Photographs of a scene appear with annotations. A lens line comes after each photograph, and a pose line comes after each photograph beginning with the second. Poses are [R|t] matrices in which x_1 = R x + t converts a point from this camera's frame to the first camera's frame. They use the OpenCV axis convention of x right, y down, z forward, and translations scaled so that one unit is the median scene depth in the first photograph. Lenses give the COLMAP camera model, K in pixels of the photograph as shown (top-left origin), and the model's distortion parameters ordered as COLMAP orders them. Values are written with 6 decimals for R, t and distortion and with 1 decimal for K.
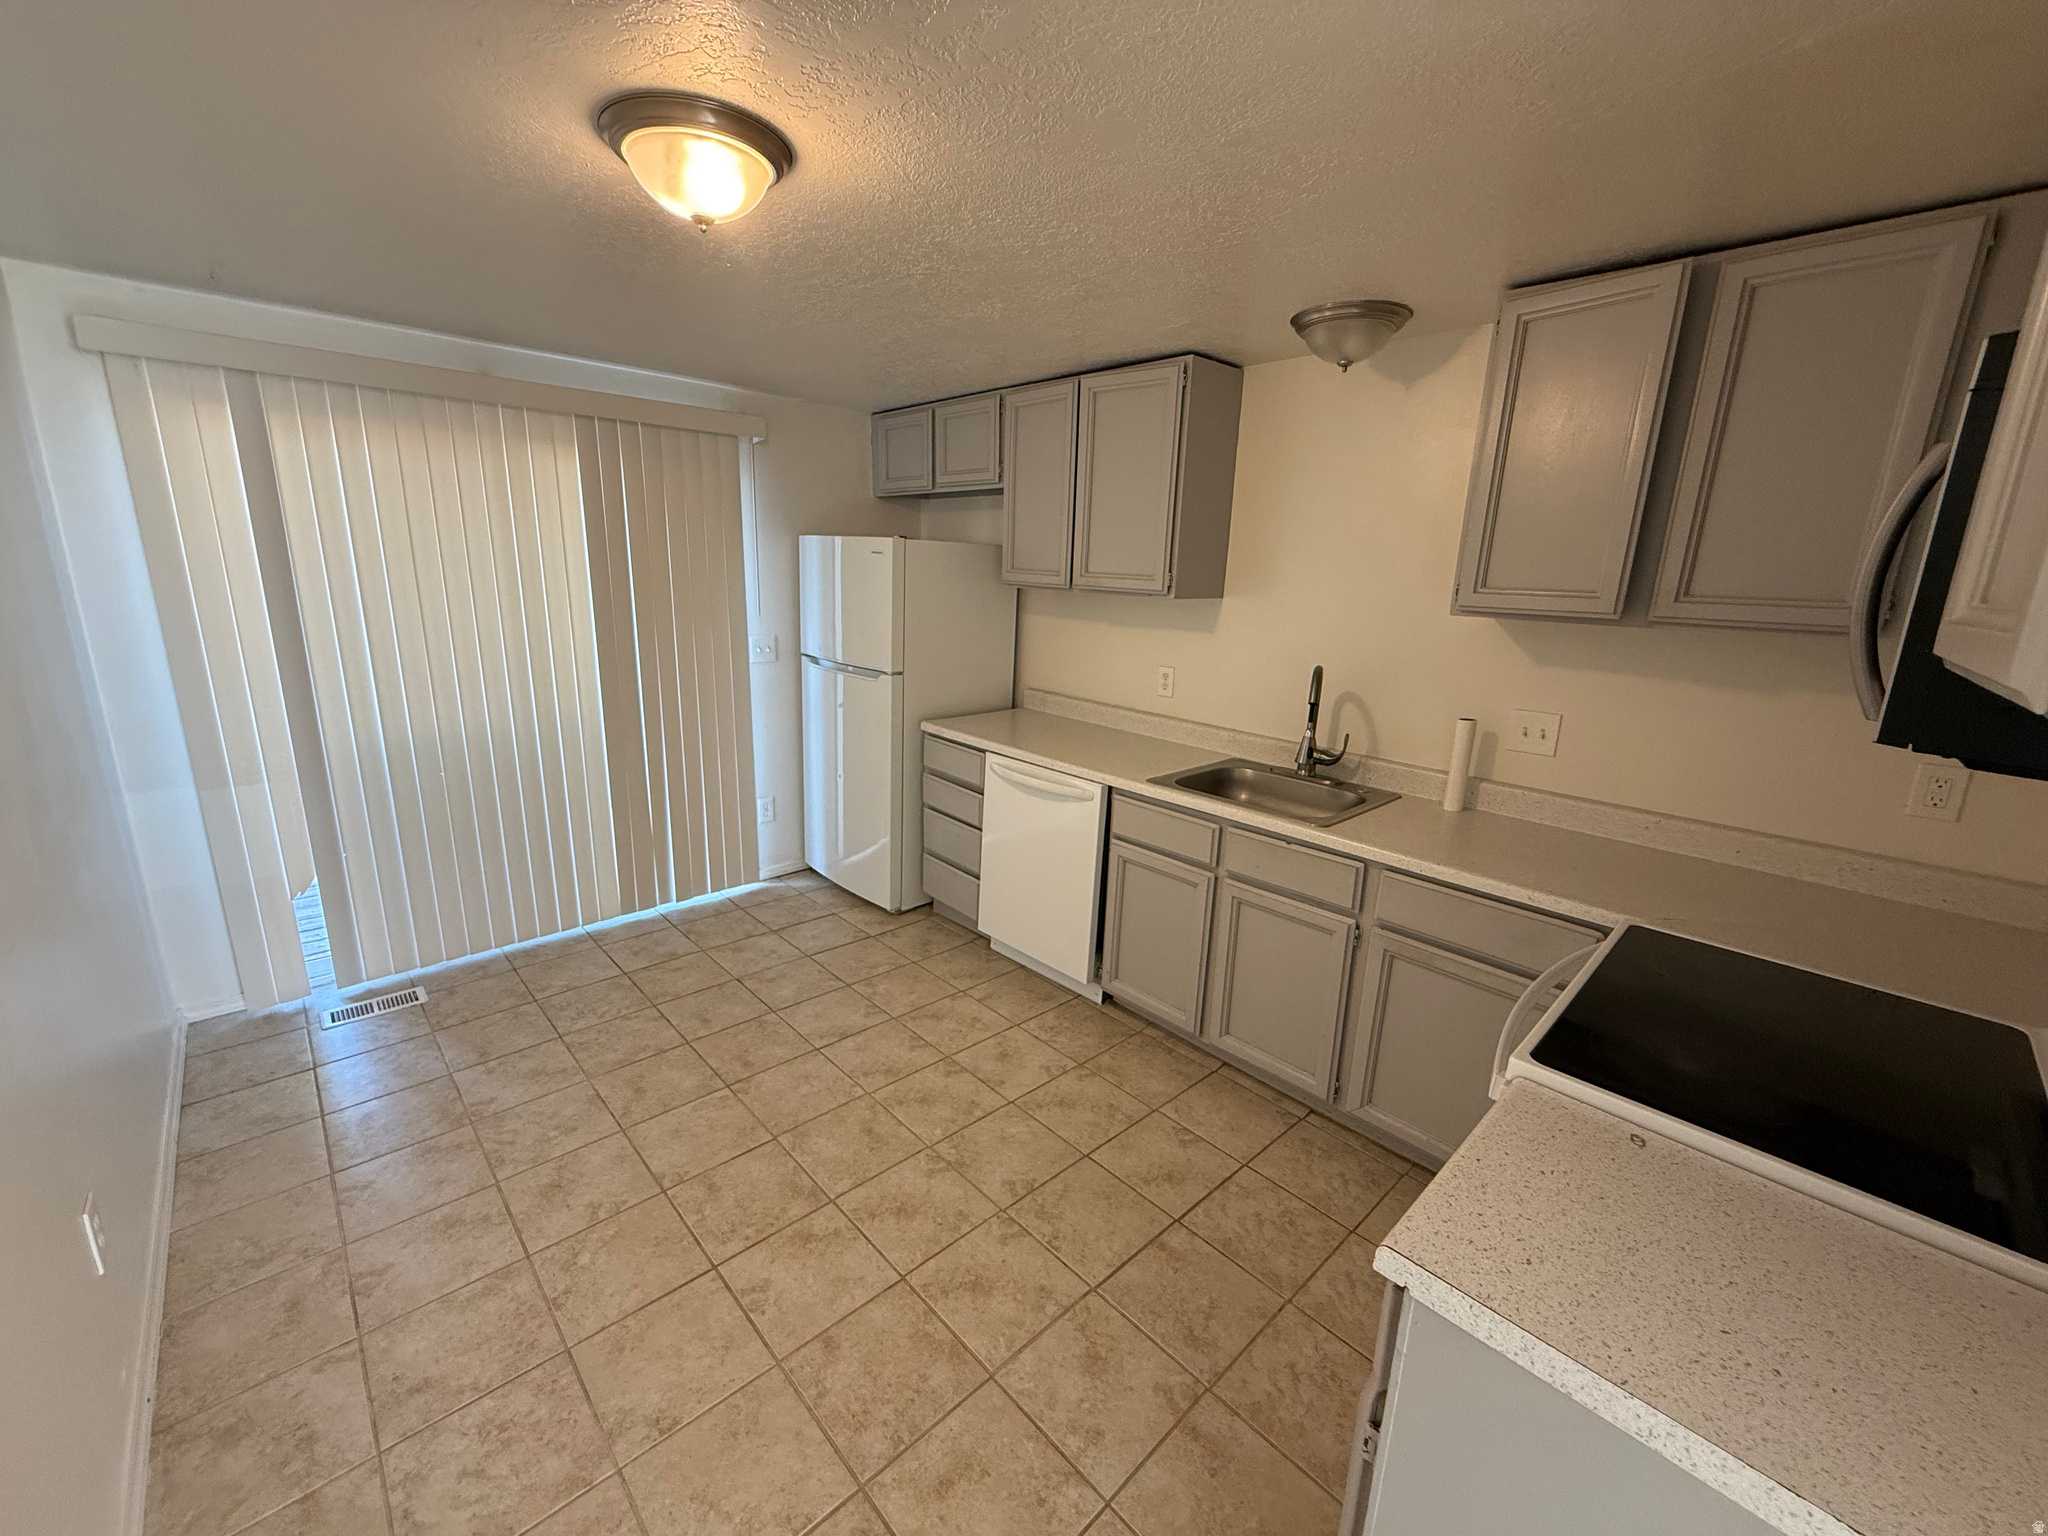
lens RADIAL K [[814.2, 0, 1021.4], [0, 814.2, 768.6], [0, 0, 1]] dist [0.002839, 0.000443]
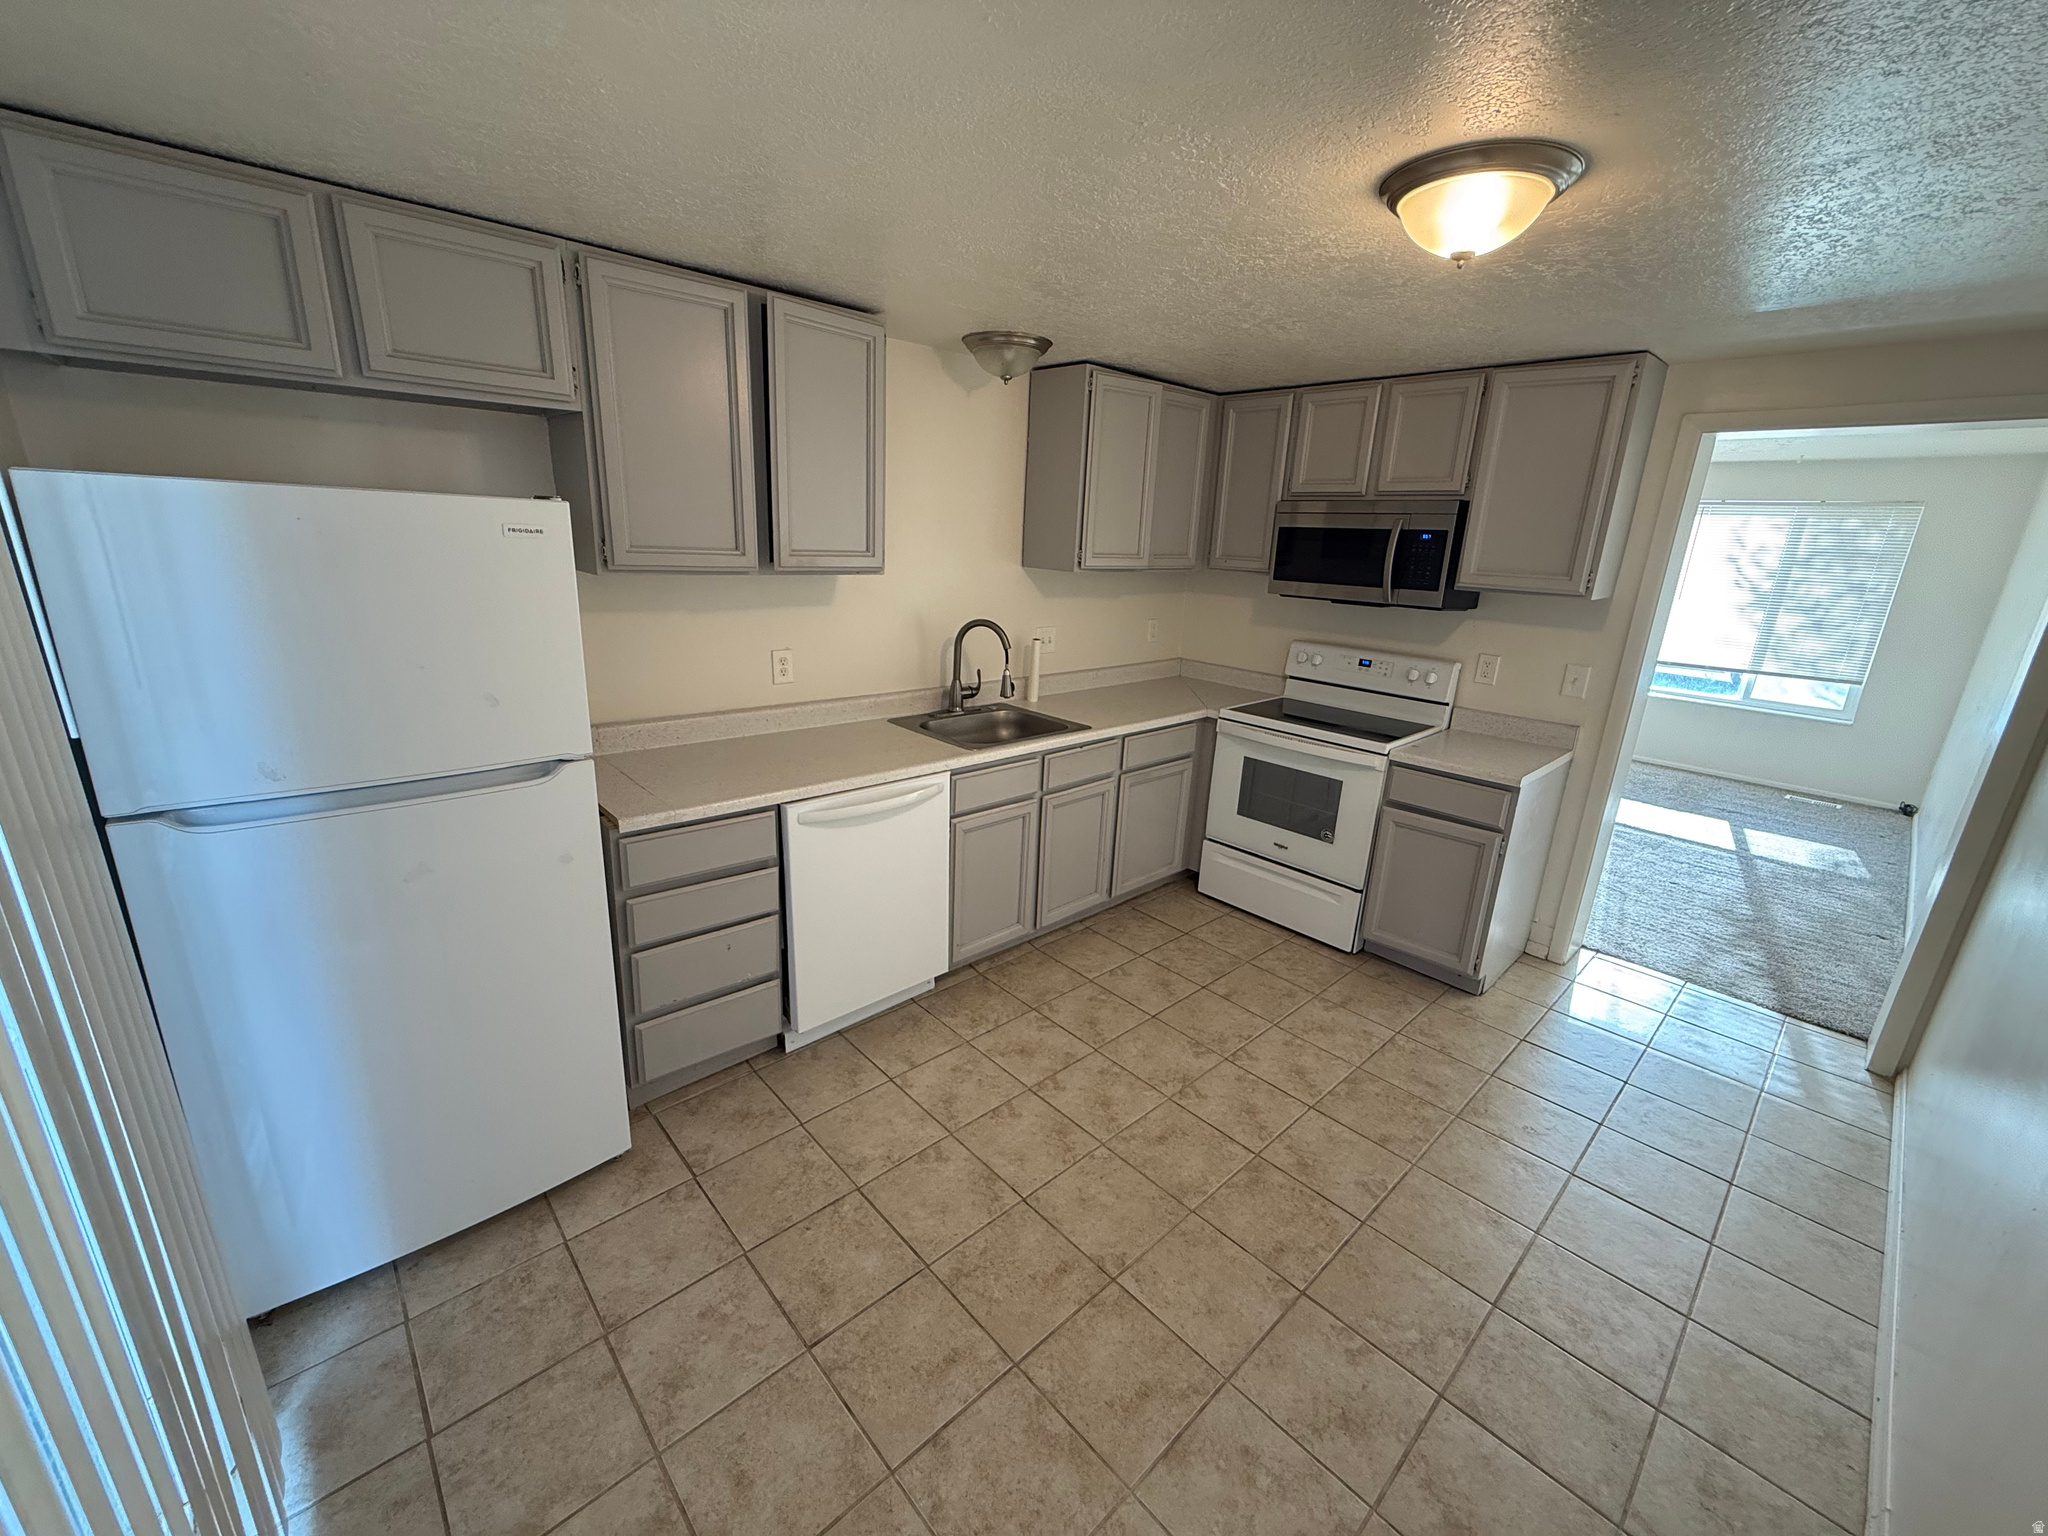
lens RADIAL K [[814.2, 0, 1015.4], [0, 814.2, 767.9], [0, 0, 1]] dist [0.002839, 0.000443]
pose [[0.017023, -0.315485, 0.948778, -0.992794], [0.205117, 0.929835, 0.305506, -0.319755], [-0.978589, 0.189410, 0.080540, 1.004530]]
